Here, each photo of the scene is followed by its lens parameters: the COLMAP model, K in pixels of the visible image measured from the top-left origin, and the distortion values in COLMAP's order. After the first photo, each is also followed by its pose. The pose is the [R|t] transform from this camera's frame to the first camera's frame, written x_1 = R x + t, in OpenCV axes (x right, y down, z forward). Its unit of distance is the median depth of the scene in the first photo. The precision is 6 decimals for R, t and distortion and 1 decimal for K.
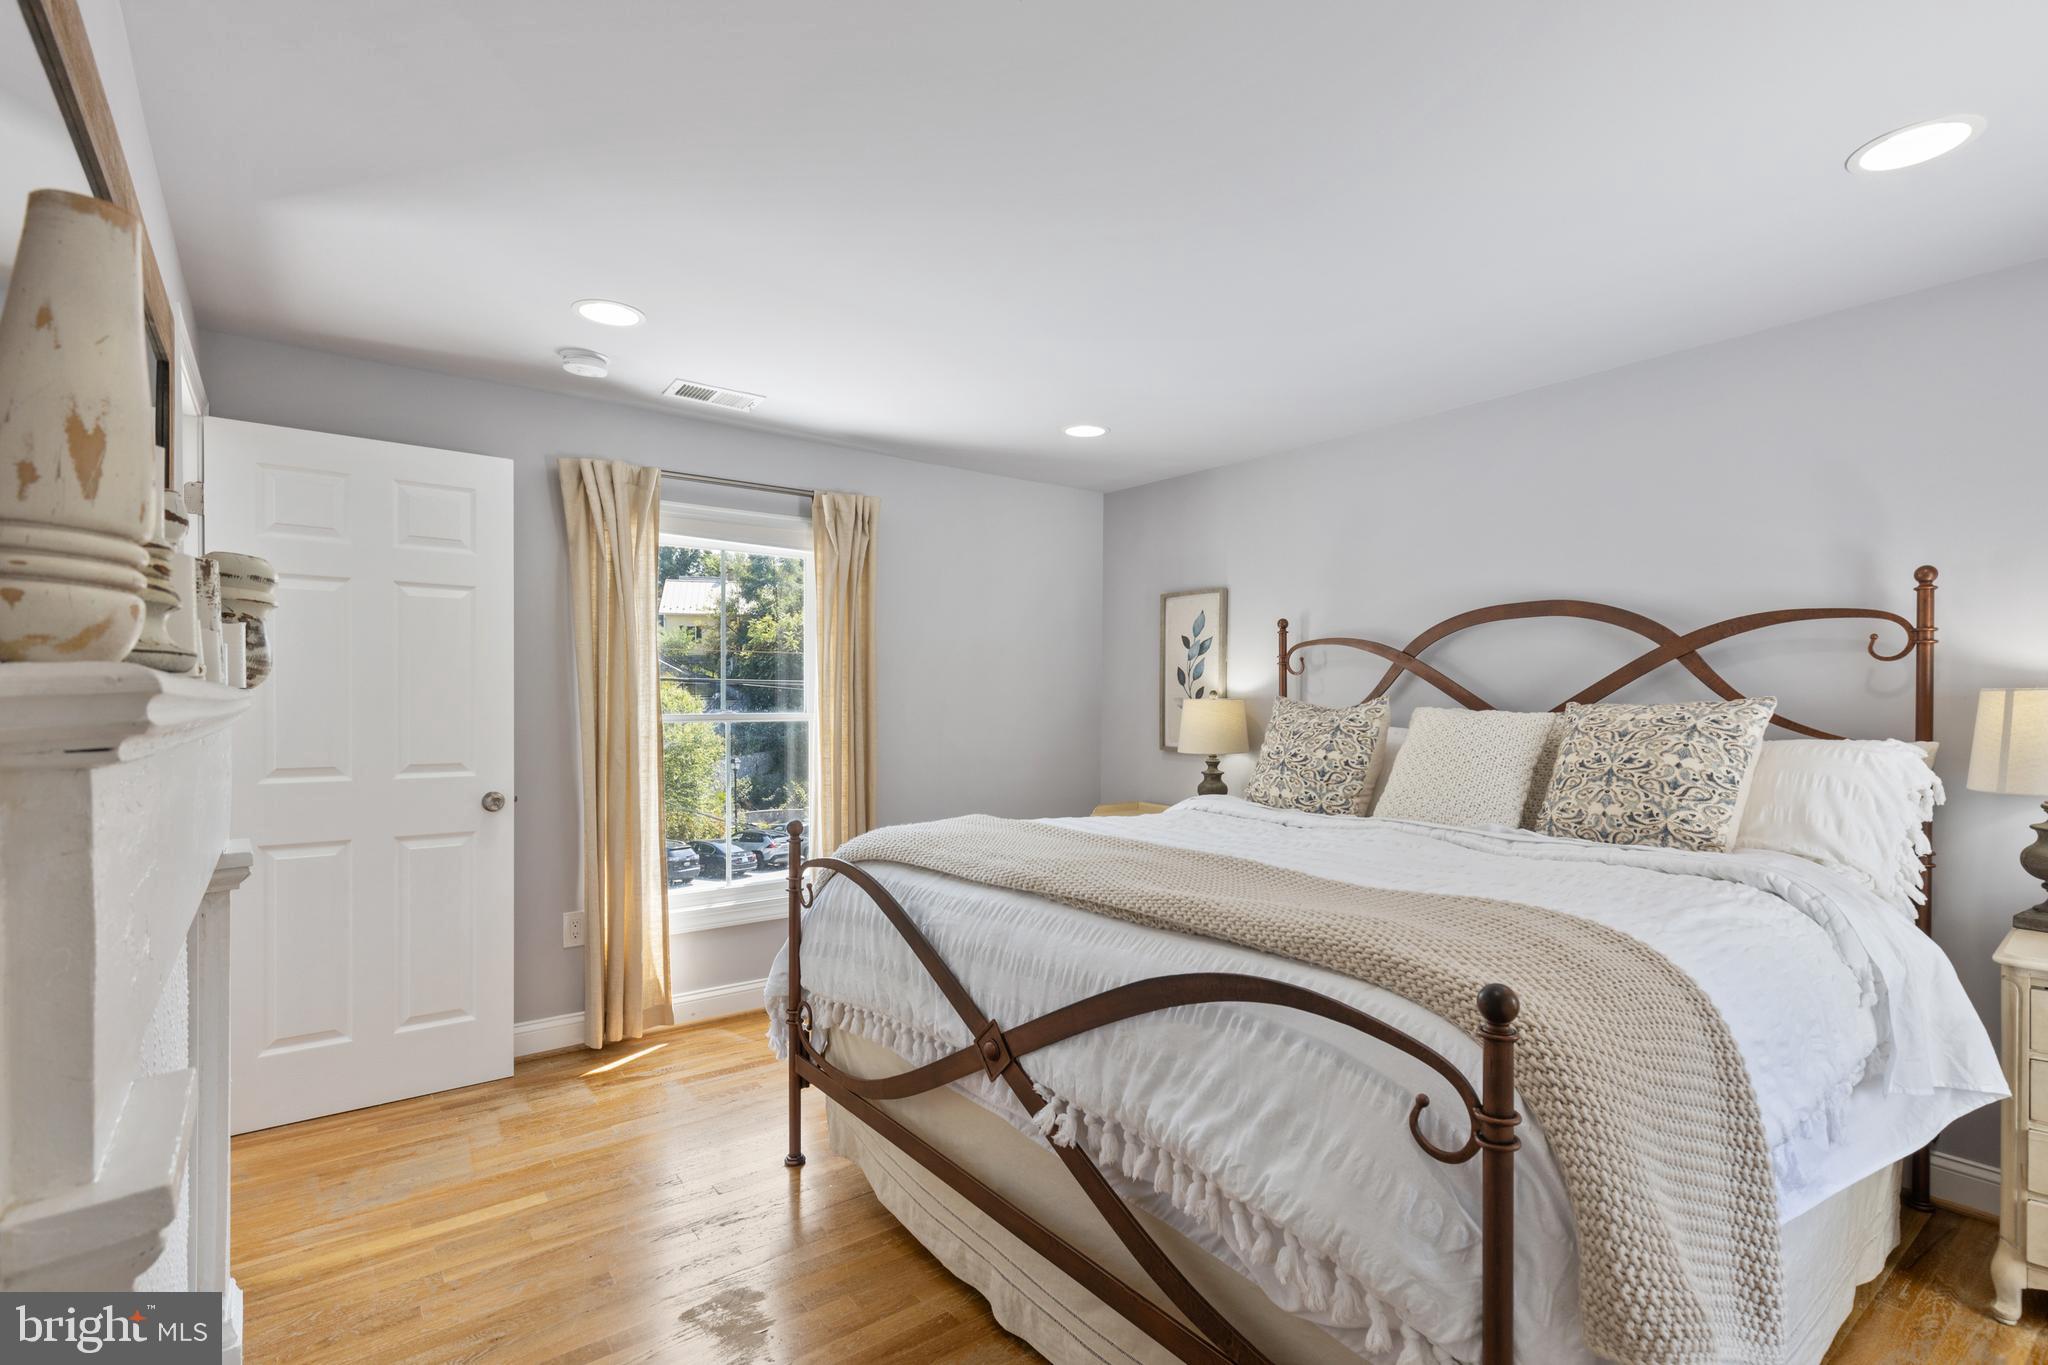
lens RADIAL K [[937.5, 0, 1034.6], [0, 937.5, 691.4], [0, 0, 1]] dist [0.010468, -0.002541]
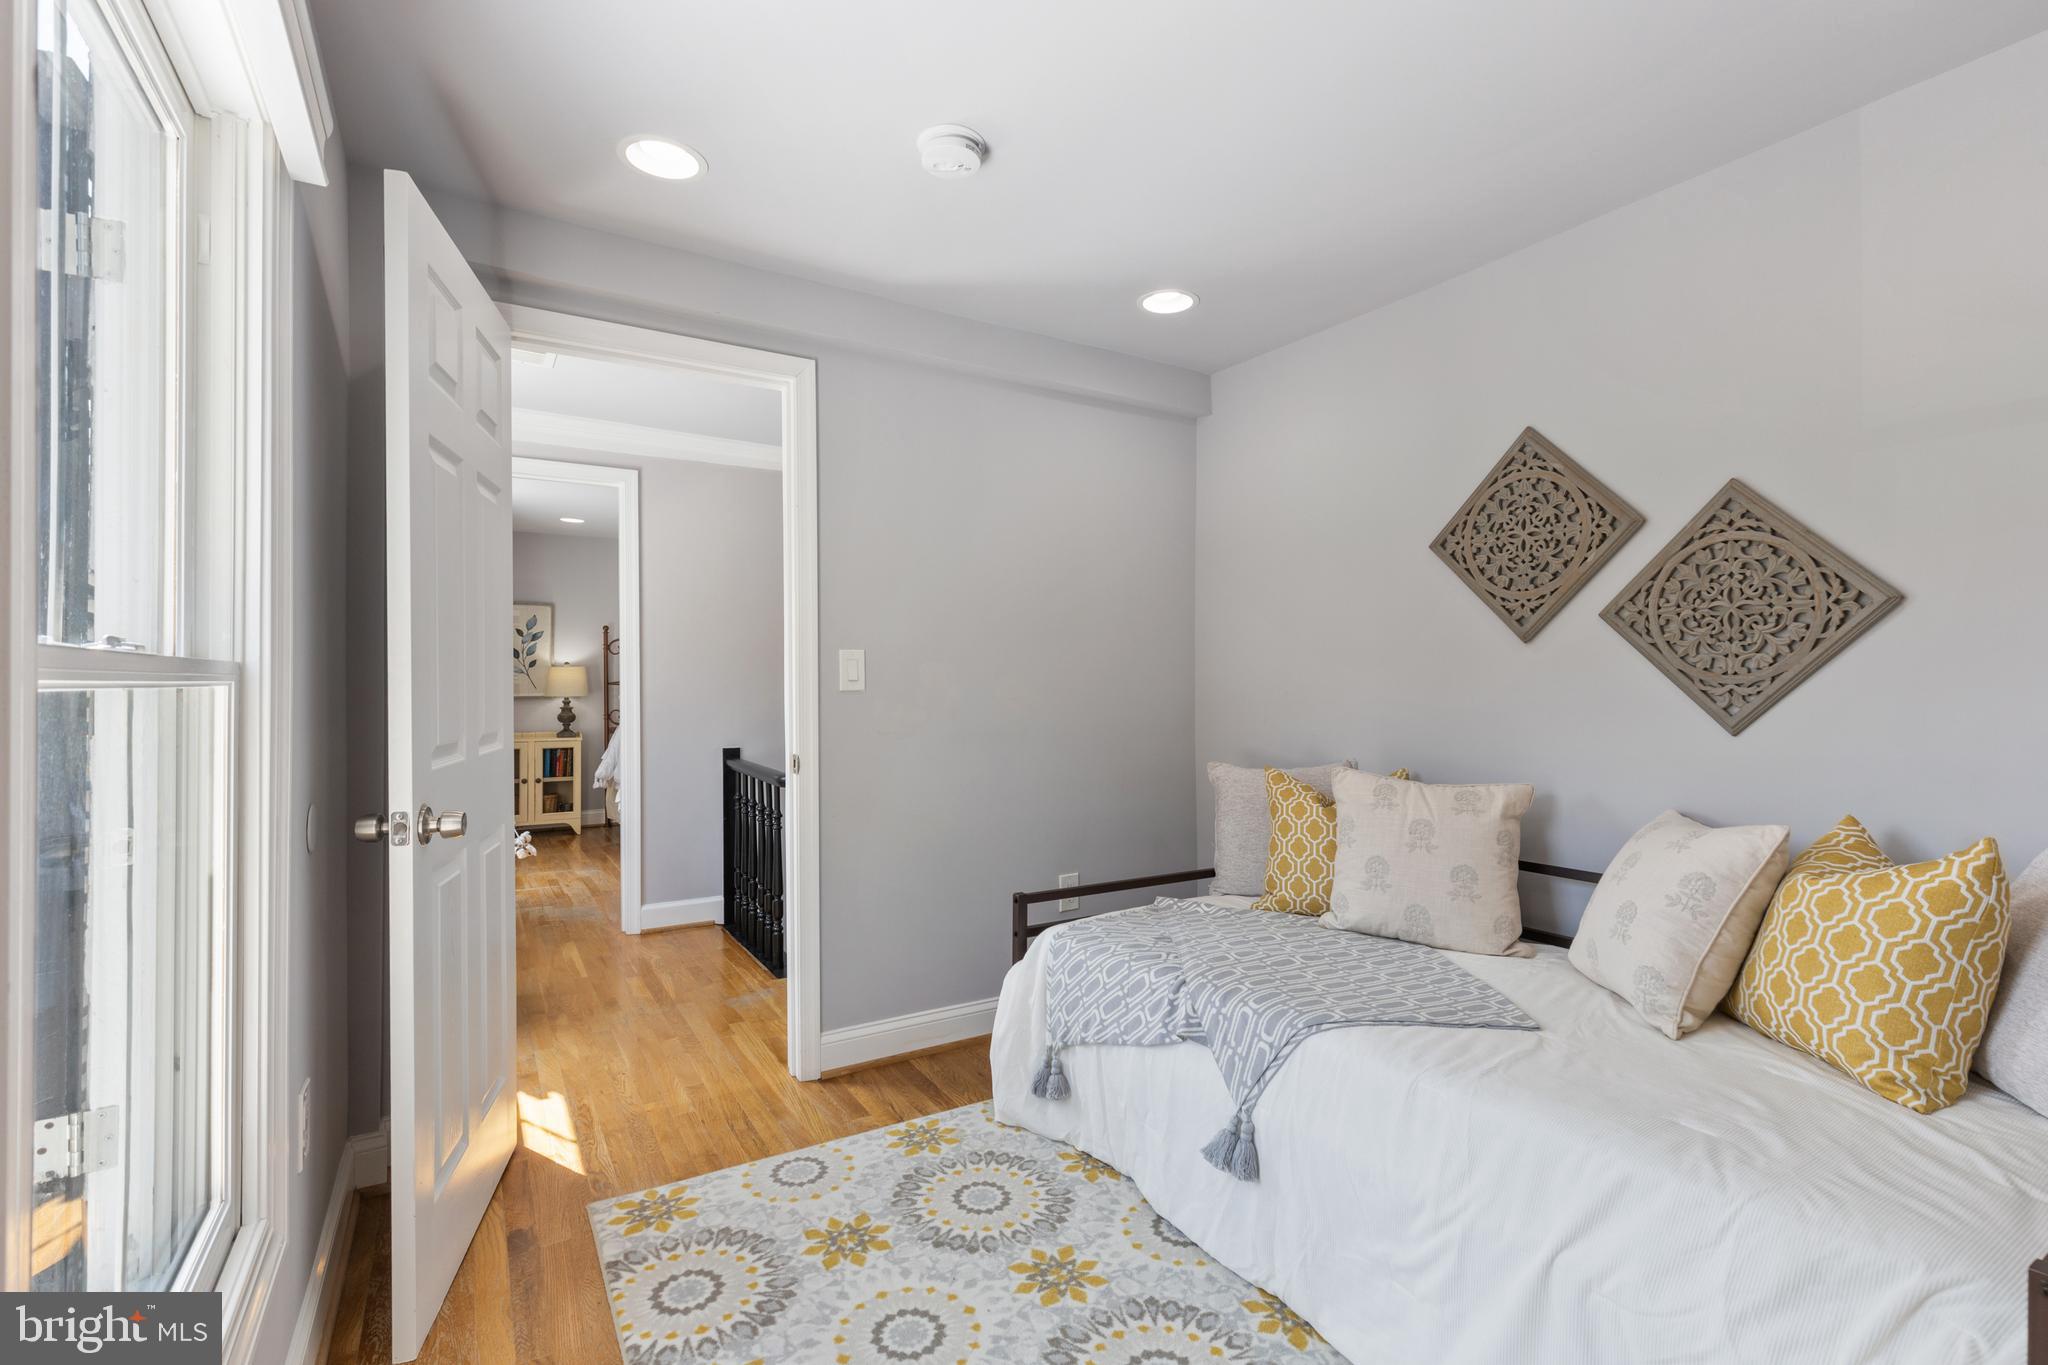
lens RADIAL K [[937.5, 0, 1030.8], [0, 937.5, 671.2], [0, 0, 1]] dist [0.010468, -0.002541]
pose [[0.117284, 0.005773, 0.993082, -1.574972], [-0.000881, 0.999983, -0.005709, 0.027763], [-0.993098, -0.000206, 0.117287, -0.102466]]
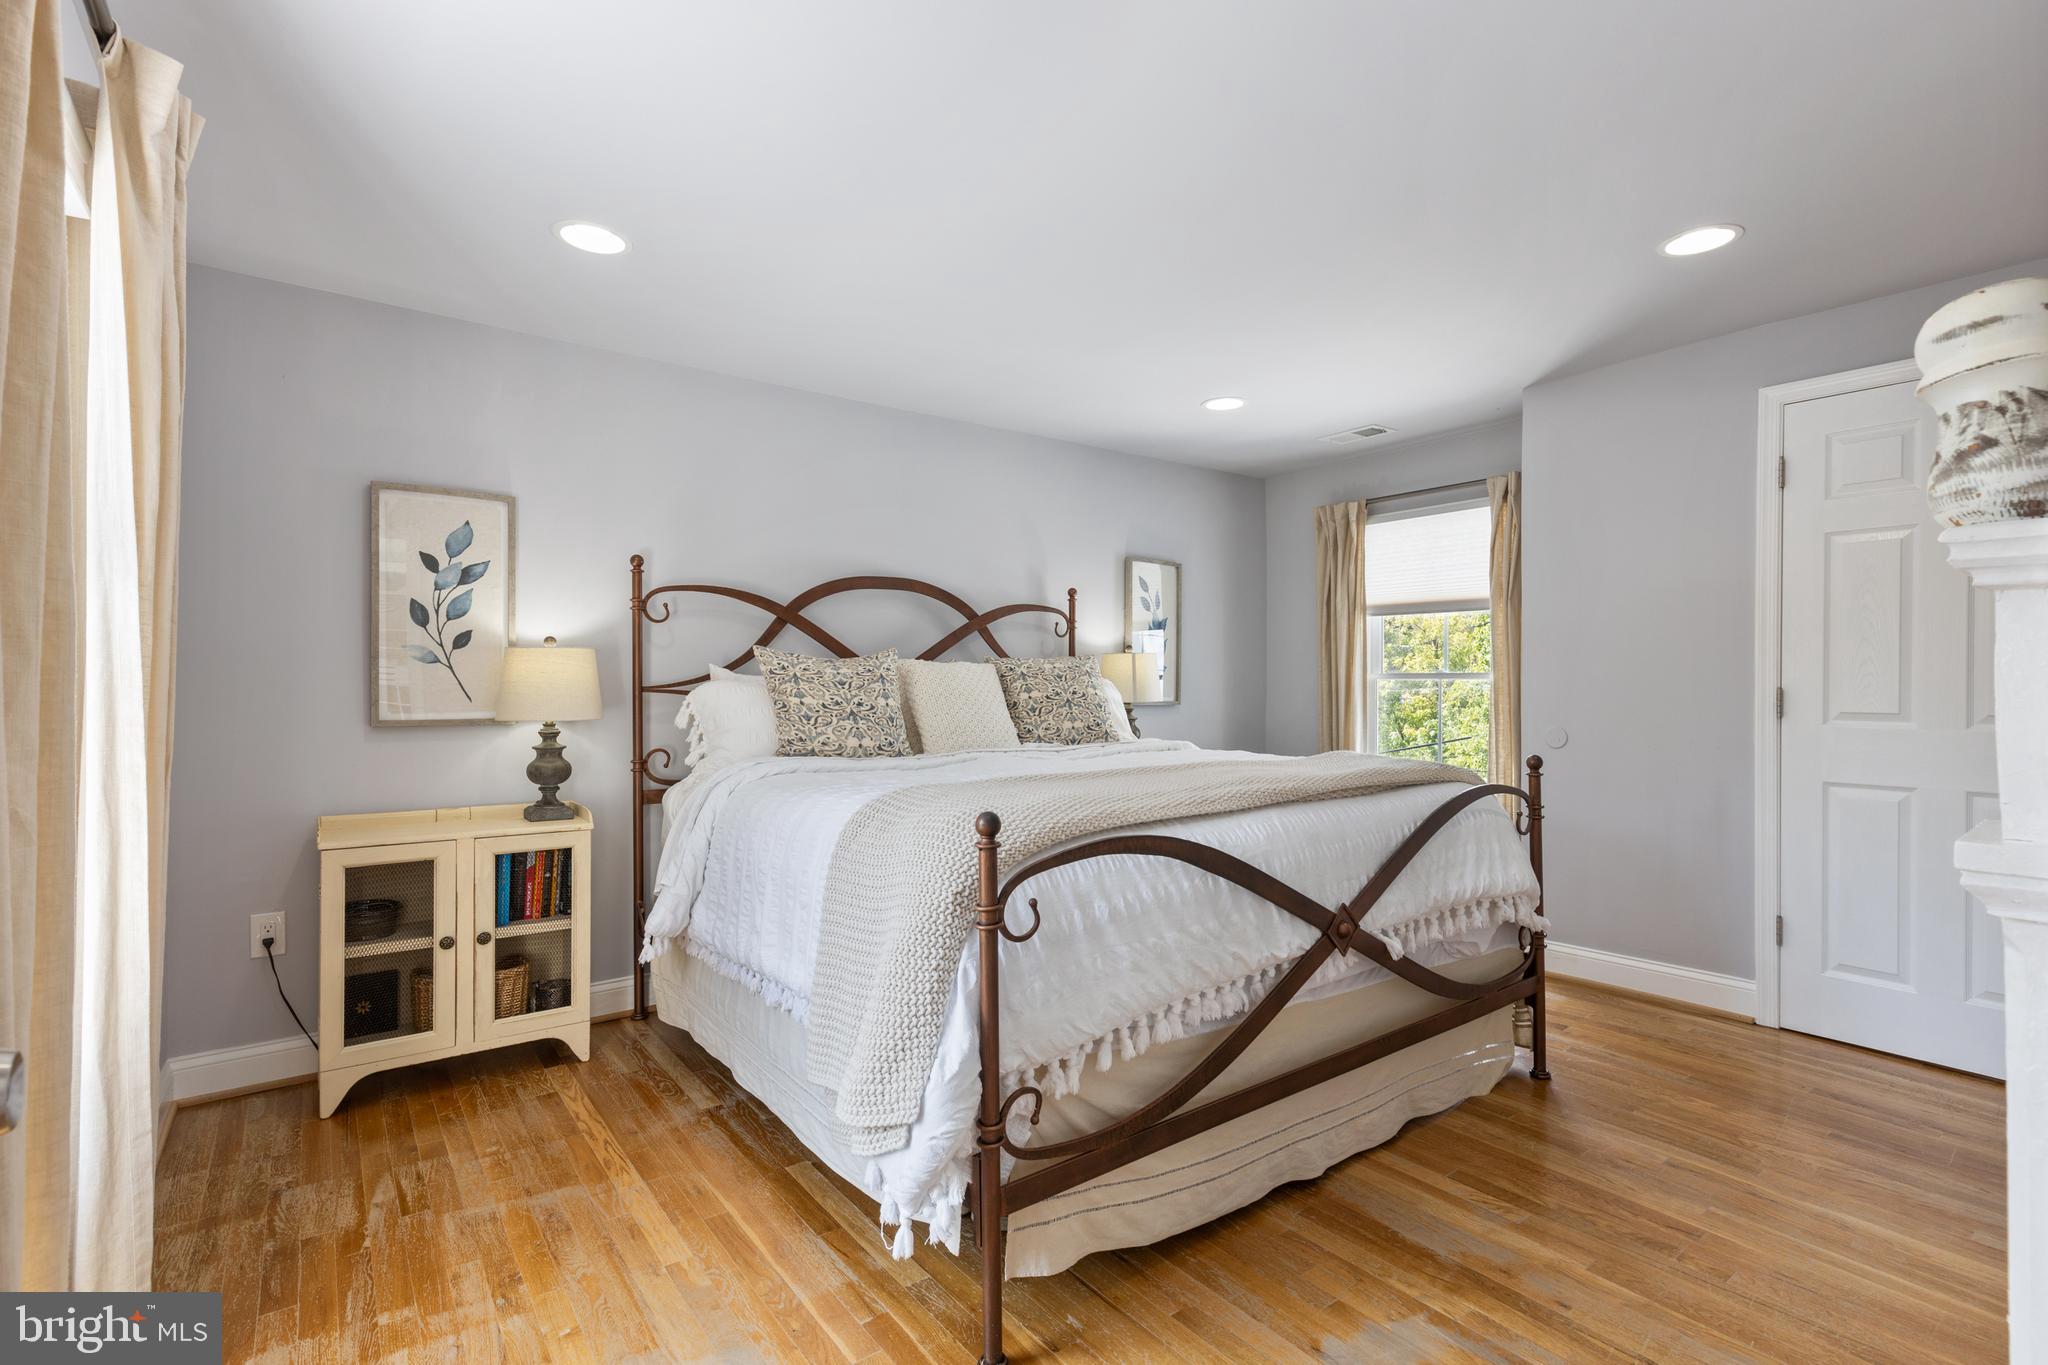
lens RADIAL K [[937.5, 0, 1027.4], [0, 937.5, 684.8], [0, 0, 1]] dist [0.010468, -0.002541]
pose [[0.015590, -0.004201, 0.999870, -0.576530], [-0.007297, 0.999964, 0.004315, 0.032986], [-0.999852, -0.007363, 0.015559, 0.641217]]
